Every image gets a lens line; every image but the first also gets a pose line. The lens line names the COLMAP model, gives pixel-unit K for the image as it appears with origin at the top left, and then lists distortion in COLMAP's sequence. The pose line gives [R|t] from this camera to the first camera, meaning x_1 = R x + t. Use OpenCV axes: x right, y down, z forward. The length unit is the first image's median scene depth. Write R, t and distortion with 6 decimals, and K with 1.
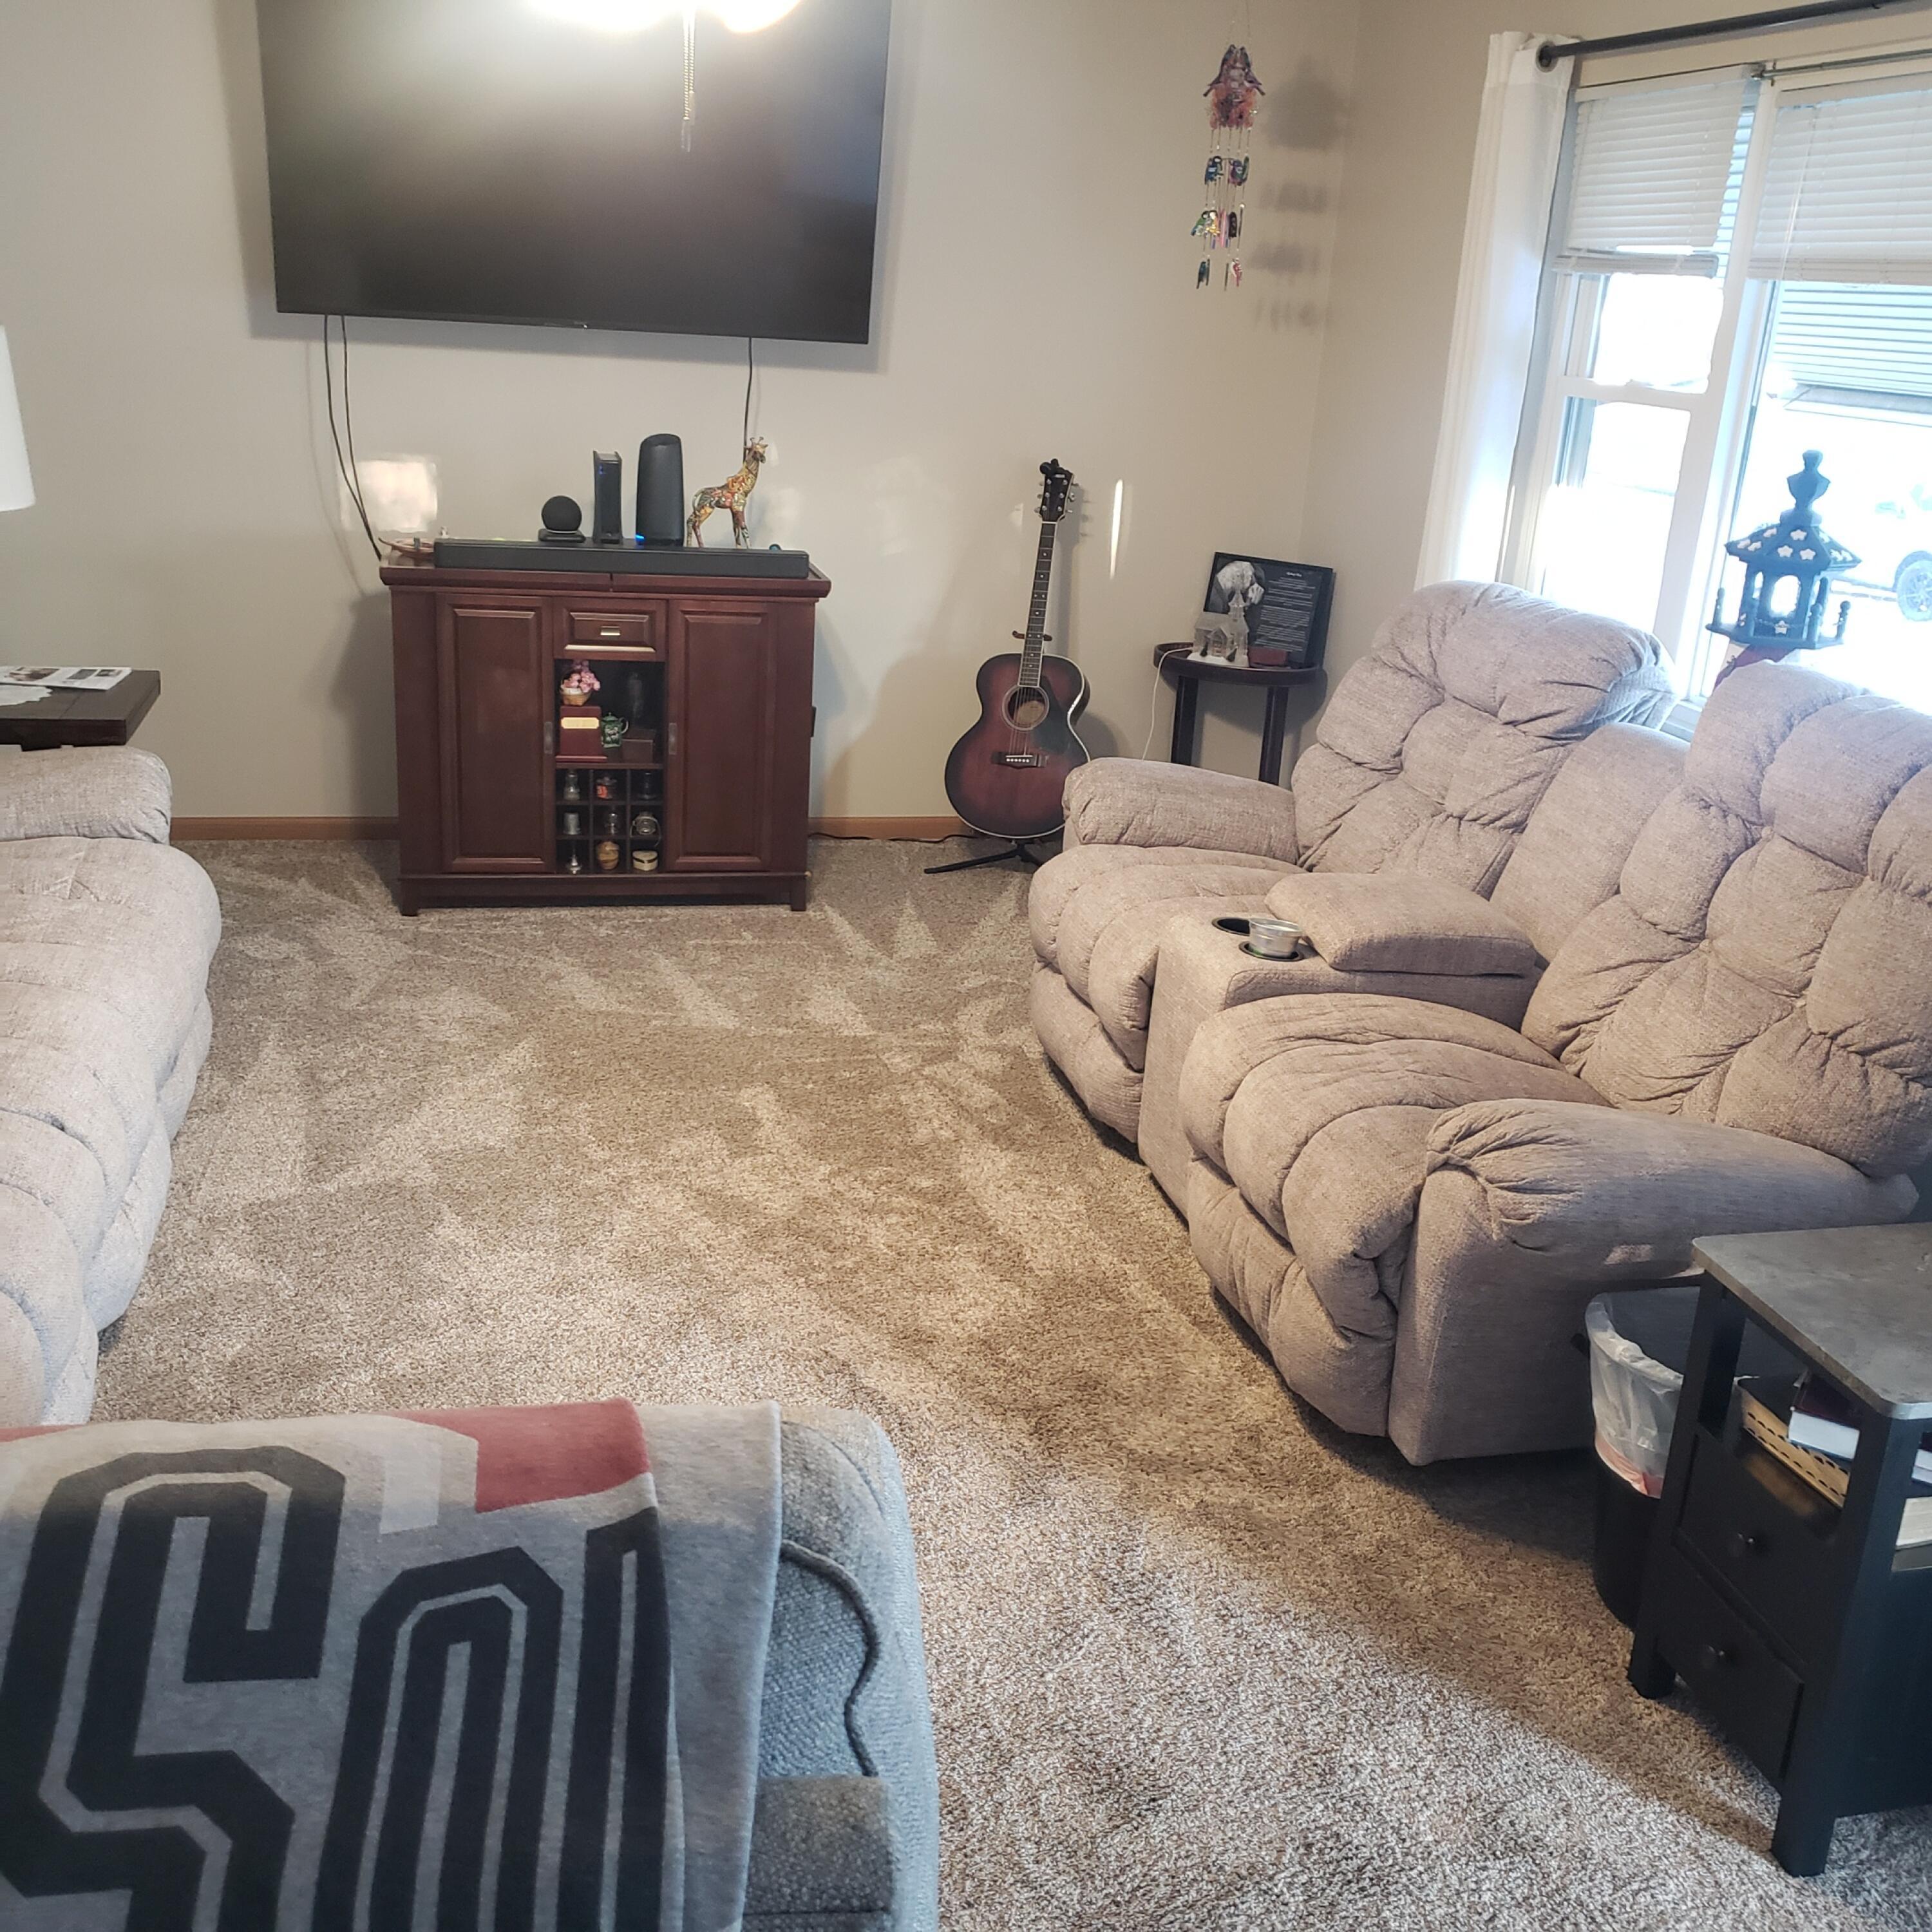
lens RADIAL K [[1919.7, 0, 957.2], [0, 1919.7, 951.8], [0, 0, 1]] dist [0.152424, -0.310669]
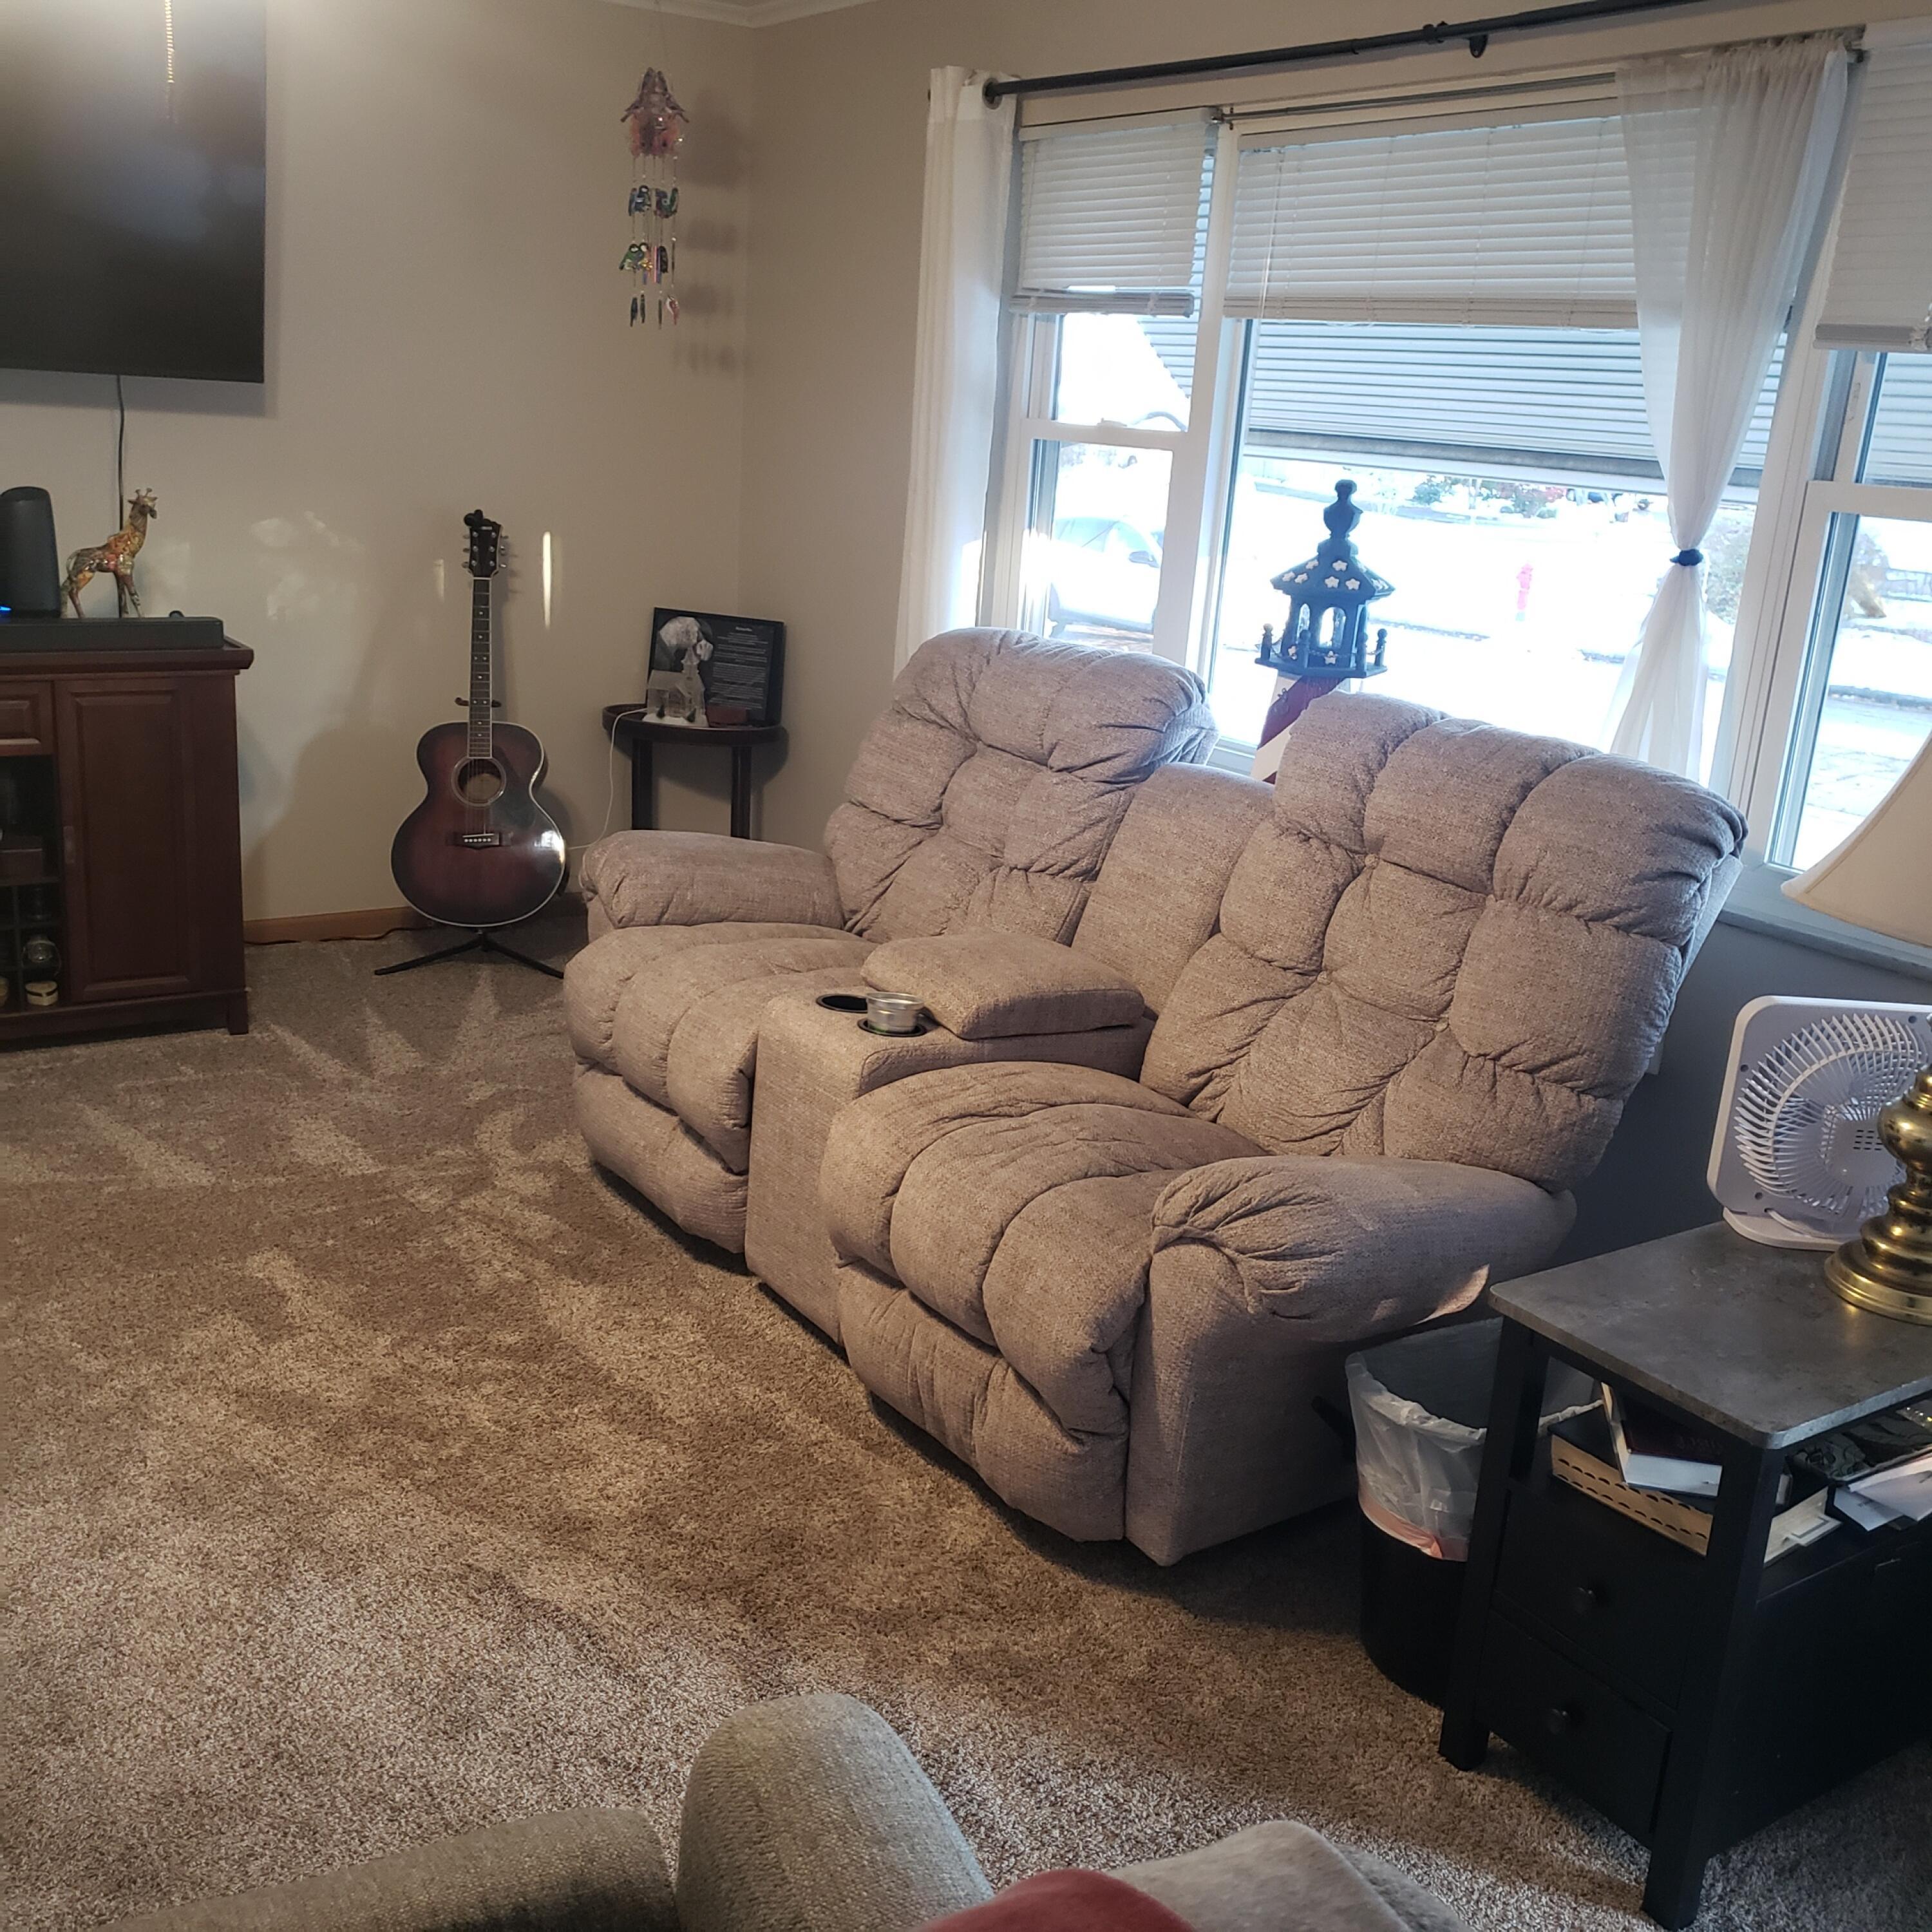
lens RADIAL K [[1947.6, 0, 930.7], [0, 1947.6, 969.2], [0, 0, 1]] dist [0.156016, -0.356836]
pose [[0.940660, -0.093879, 0.326106, -0.113030], [0.101879, 0.994769, -0.007501, -0.017785], [-0.323695, 0.040279, 0.945304, 0.102461]]
